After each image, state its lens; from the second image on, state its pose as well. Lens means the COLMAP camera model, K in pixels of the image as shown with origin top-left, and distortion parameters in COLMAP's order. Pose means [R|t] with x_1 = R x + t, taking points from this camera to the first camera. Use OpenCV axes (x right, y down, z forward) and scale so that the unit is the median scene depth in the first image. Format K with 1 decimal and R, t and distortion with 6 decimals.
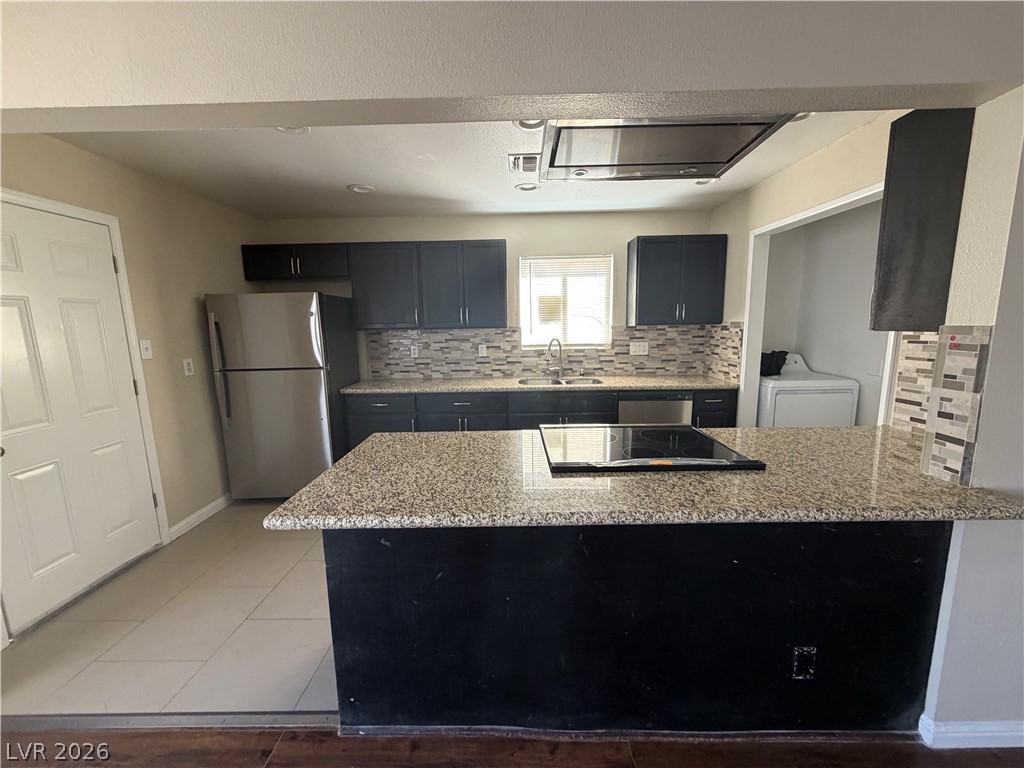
lens RADIAL K [[407.7, 0, 509.5], [0, 407.7, 384.7], [0, 0, 1]] dist [-0.000089, 0.000321]
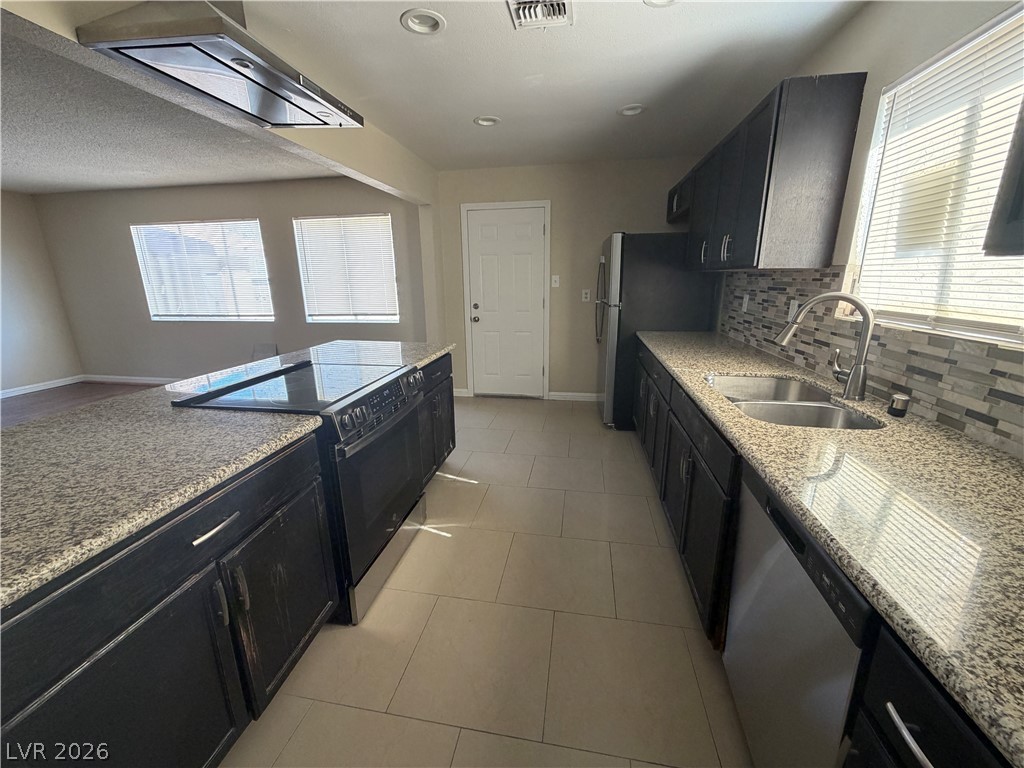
lens RADIAL K [[407.7, 0, 509.5], [0, 407.7, 384.7], [0, 0, 1]] dist [-0.000089, 0.000321]
pose [[-0.158706, 0.271434, -0.949282, 0.552127], [-0.138237, 0.945888, 0.293575, -0.101439], [0.977601, 0.177818, -0.112596, 0.734878]]
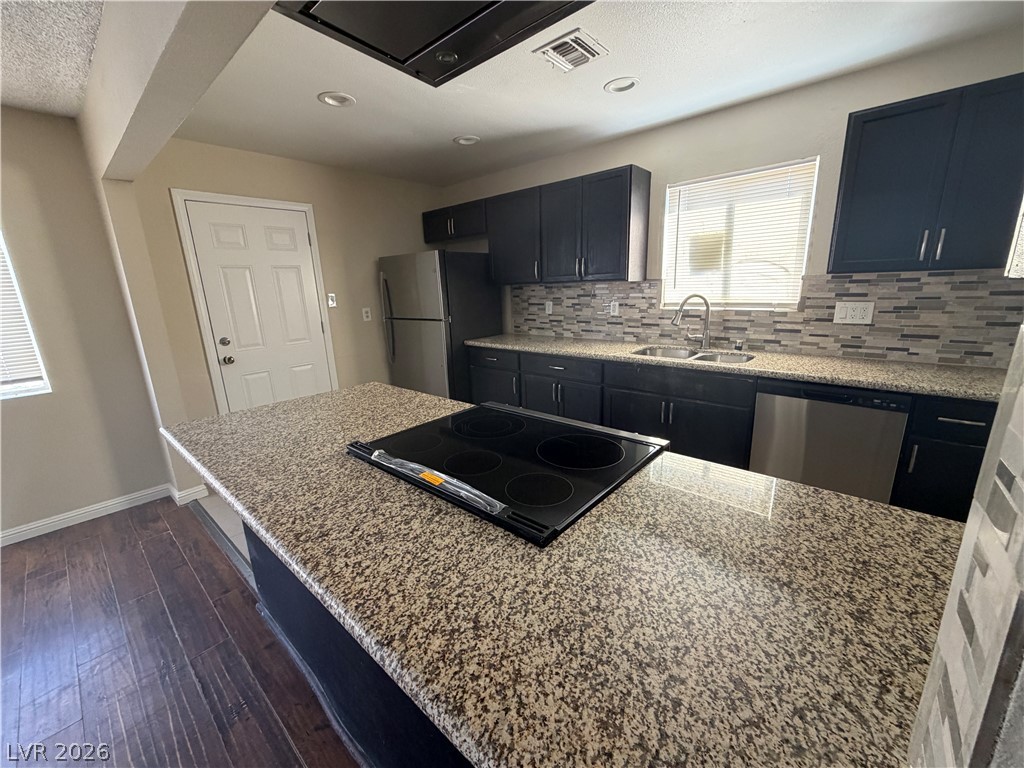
lens RADIAL K [[407.7, 0, 509.5], [0, 407.7, 384.7], [0, 0, 1]] dist [-0.000089, 0.000321]
pose [[0.757243, 0.148342, -0.636064, 0.340553], [-0.078937, 0.987513, 0.136331, -0.027080], [0.648345, -0.053027, 0.759498, 0.217176]]
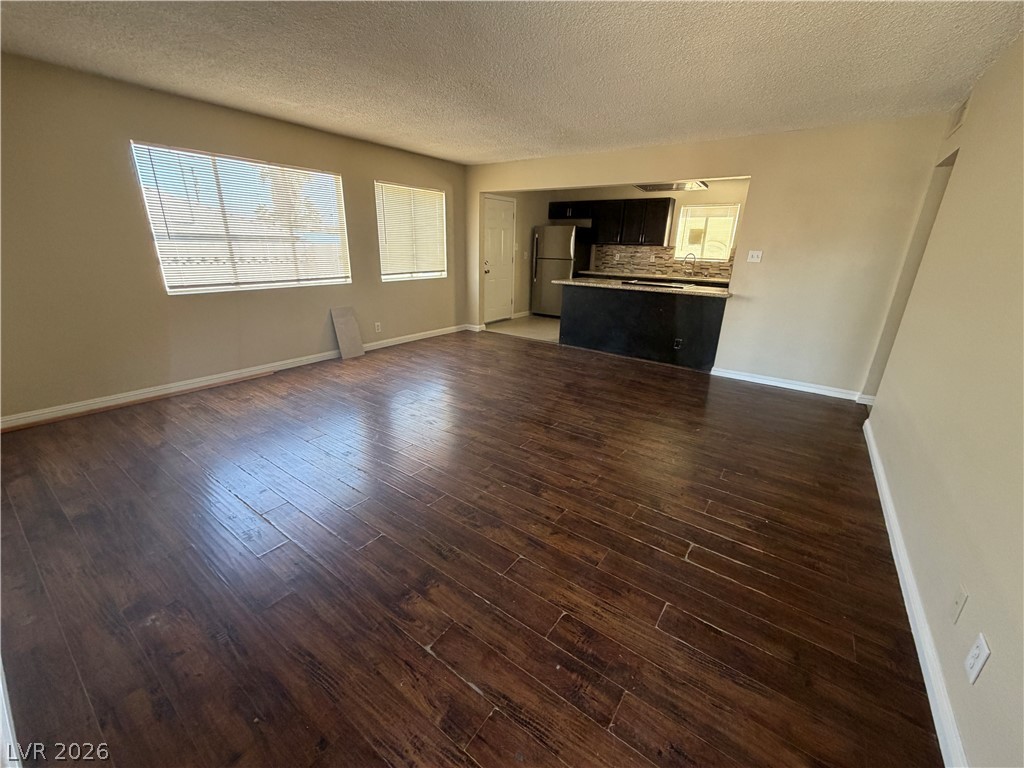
lens RADIAL K [[407.7, 0, 509.5], [0, 407.7, 384.7], [0, 0, 1]] dist [-0.000089, 0.000321]
pose [[0.818231, 0.224221, -0.529361, 0.531945], [-0.128206, 0.968784, 0.212180, 0.168063], [0.560412, -0.105745, 0.821436, -0.989842]]
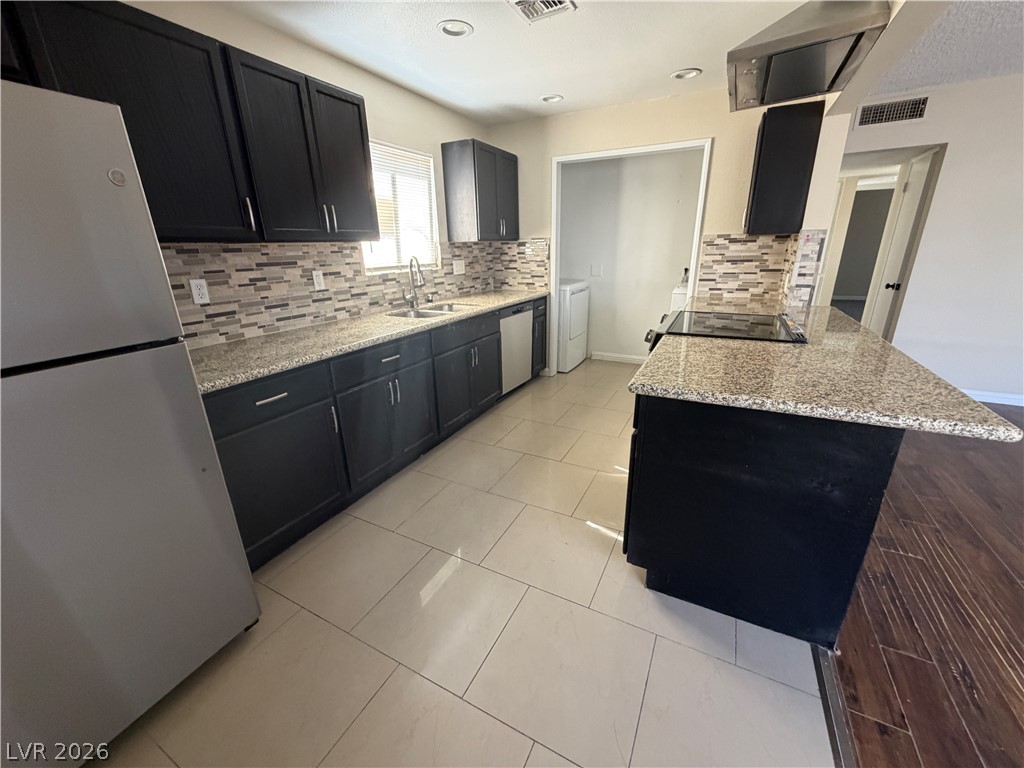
lens RADIAL K [[407.7, 0, 509.5], [0, 407.7, 384.7], [0, 0, 1]] dist [-0.000089, 0.000321]
pose [[0.450482, -0.281169, 0.847354, -0.530605], [0.148315, 0.959494, 0.239530, -0.037158], [-0.880380, 0.017772, 0.473936, 0.459252]]
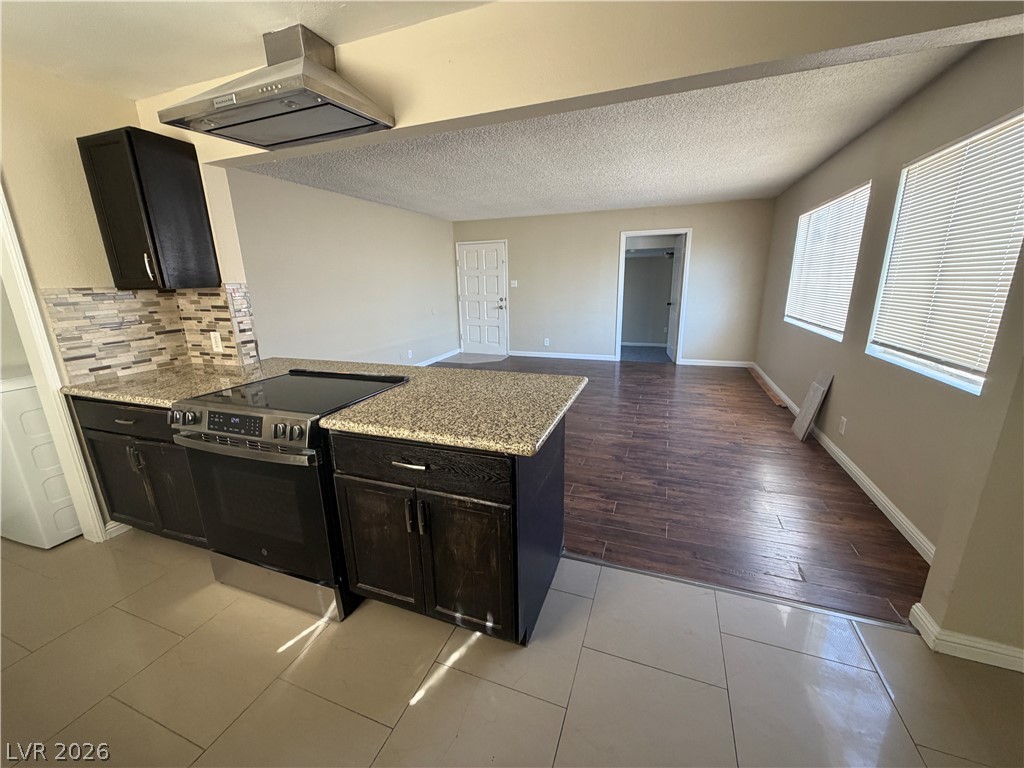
lens RADIAL K [[407.7, 0, 509.5], [0, 407.7, 384.7], [0, 0, 1]] dist [-0.000089, 0.000321]
pose [[-0.939675, -0.048654, 0.338591, -0.266996], [0.089028, 0.920936, 0.379410, -0.105747], [-0.330280, 0.386666, -0.861049, 0.801306]]
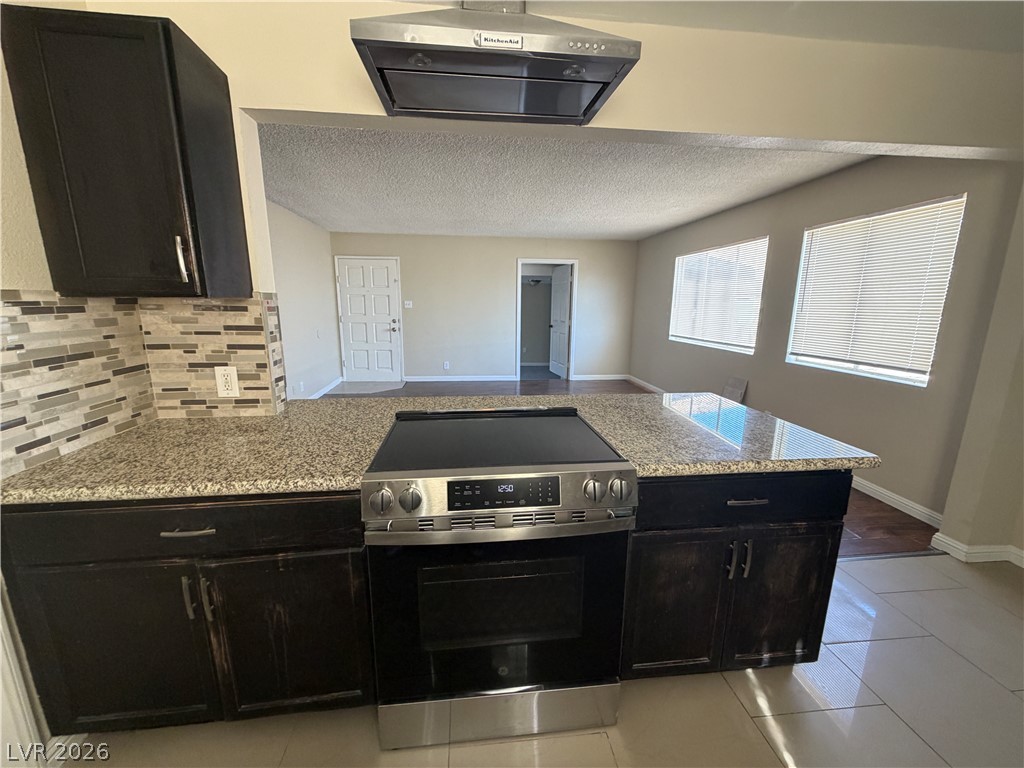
lens RADIAL K [[407.7, 0, 509.5], [0, 407.7, 384.7], [0, 0, 1]] dist [-0.000089, 0.000321]
pose [[-0.992530, 0.033077, -0.117428, 0.167030], [-0.009881, 0.937587, 0.347612, -0.108413], [0.121596, 0.346175, -0.930256, 0.792809]]
